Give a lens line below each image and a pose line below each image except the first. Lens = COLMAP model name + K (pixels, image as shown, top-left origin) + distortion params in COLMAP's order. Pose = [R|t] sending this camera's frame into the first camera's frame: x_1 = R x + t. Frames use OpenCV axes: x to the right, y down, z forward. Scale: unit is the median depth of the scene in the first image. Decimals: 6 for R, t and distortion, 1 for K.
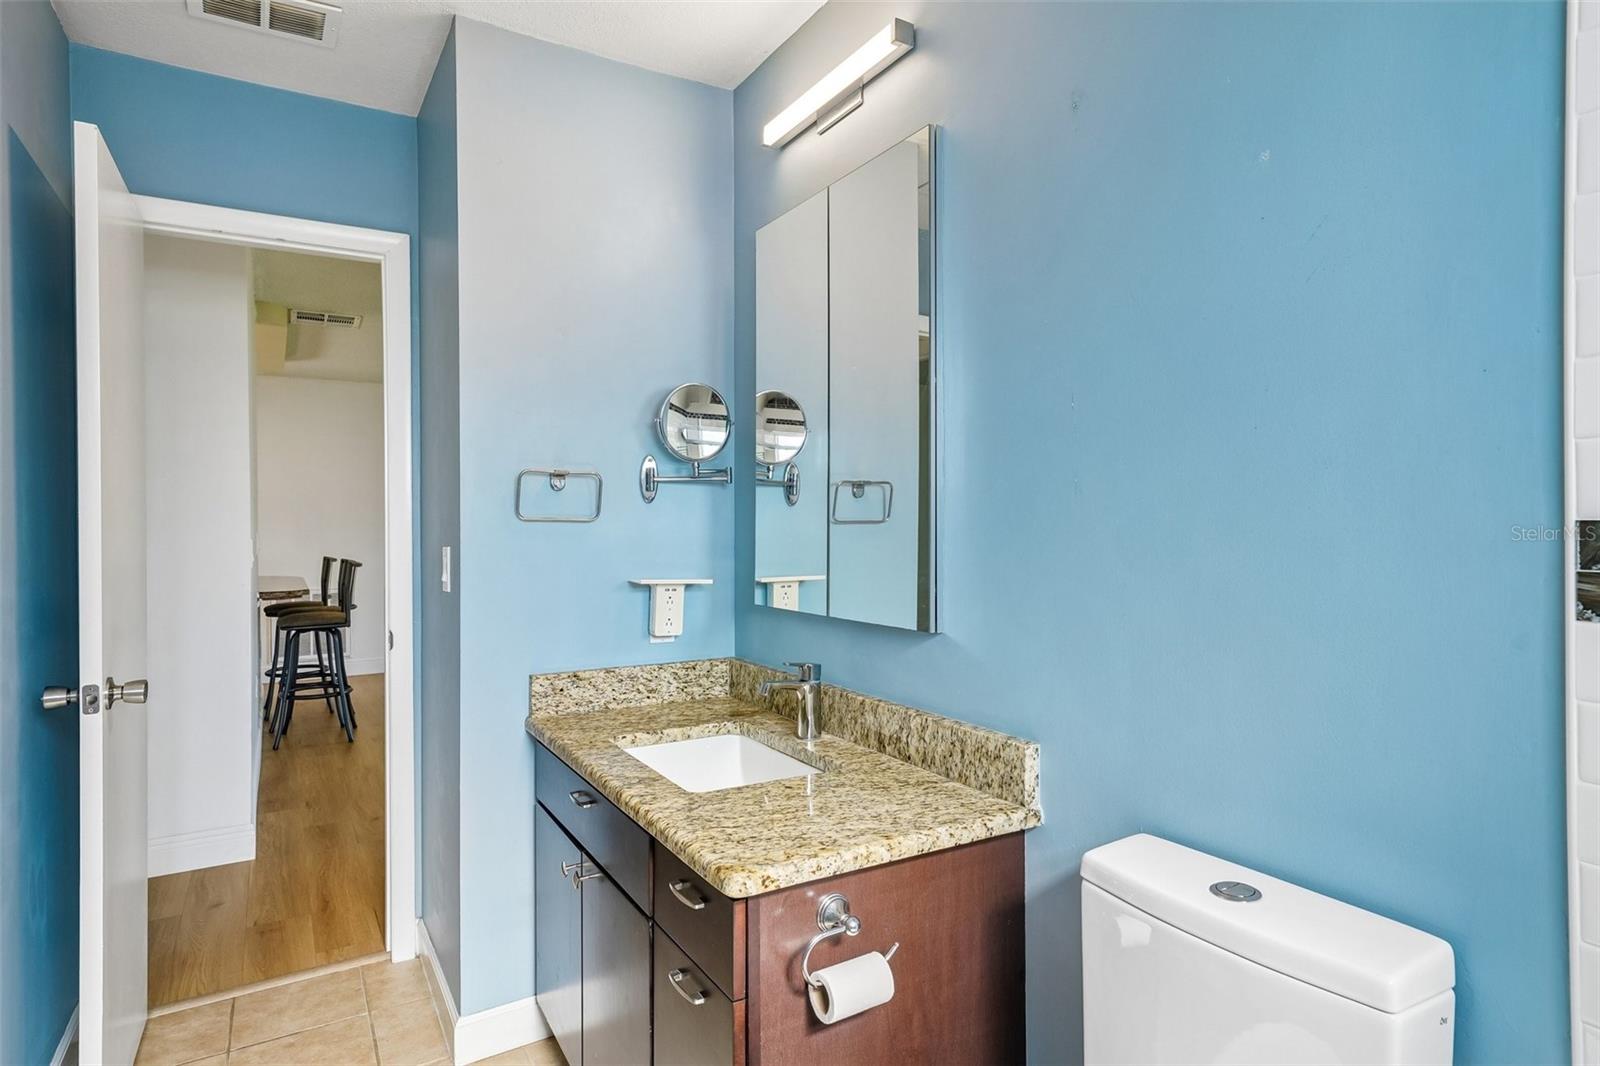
lens RADIAL K [[897.5, 0, 798.8], [0, 897.5, 527.1], [0, 0, 1]] dist [-0.000171, 0.000008]
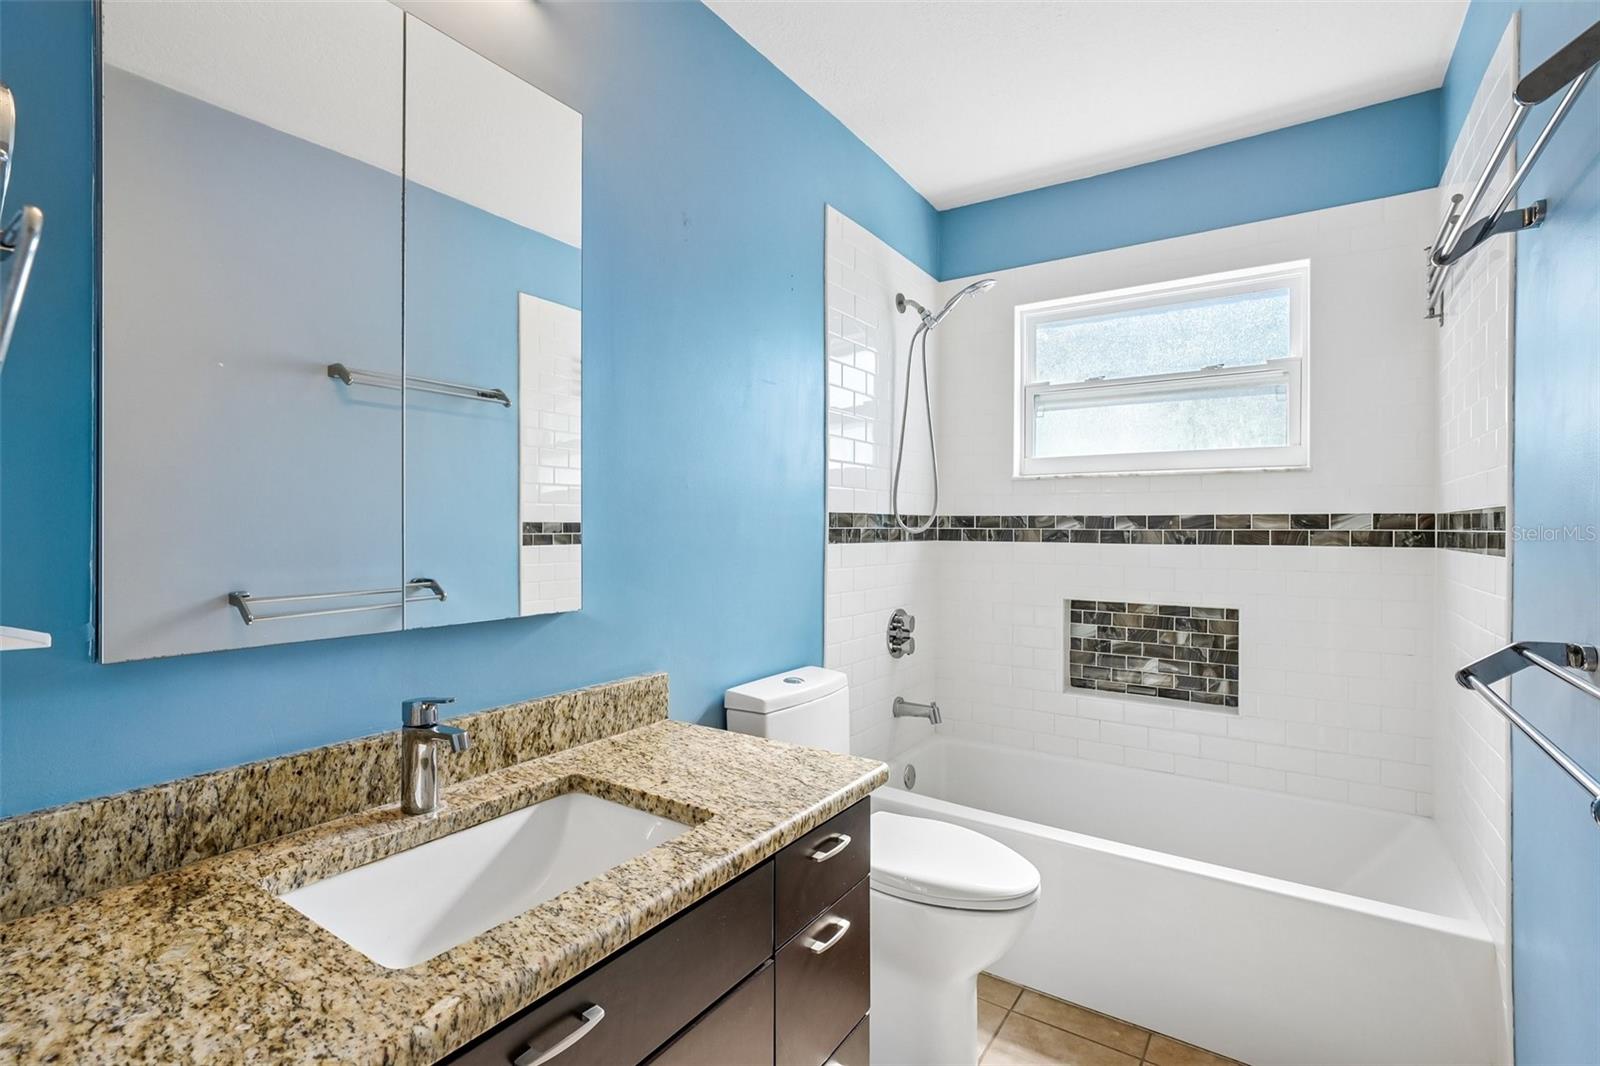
lens RADIAL K [[752.6, 0, 795.1], [0, 752.6, 529.2], [0, 0, 1]] dist [-0.002609, -0.000011]
pose [[-0.446827, -0.000271, 0.894620, -0.760241], [0.001124, 0.999999, 0.000864, 0.026690], [-0.894619, 0.001391, -0.446827, 1.211488]]
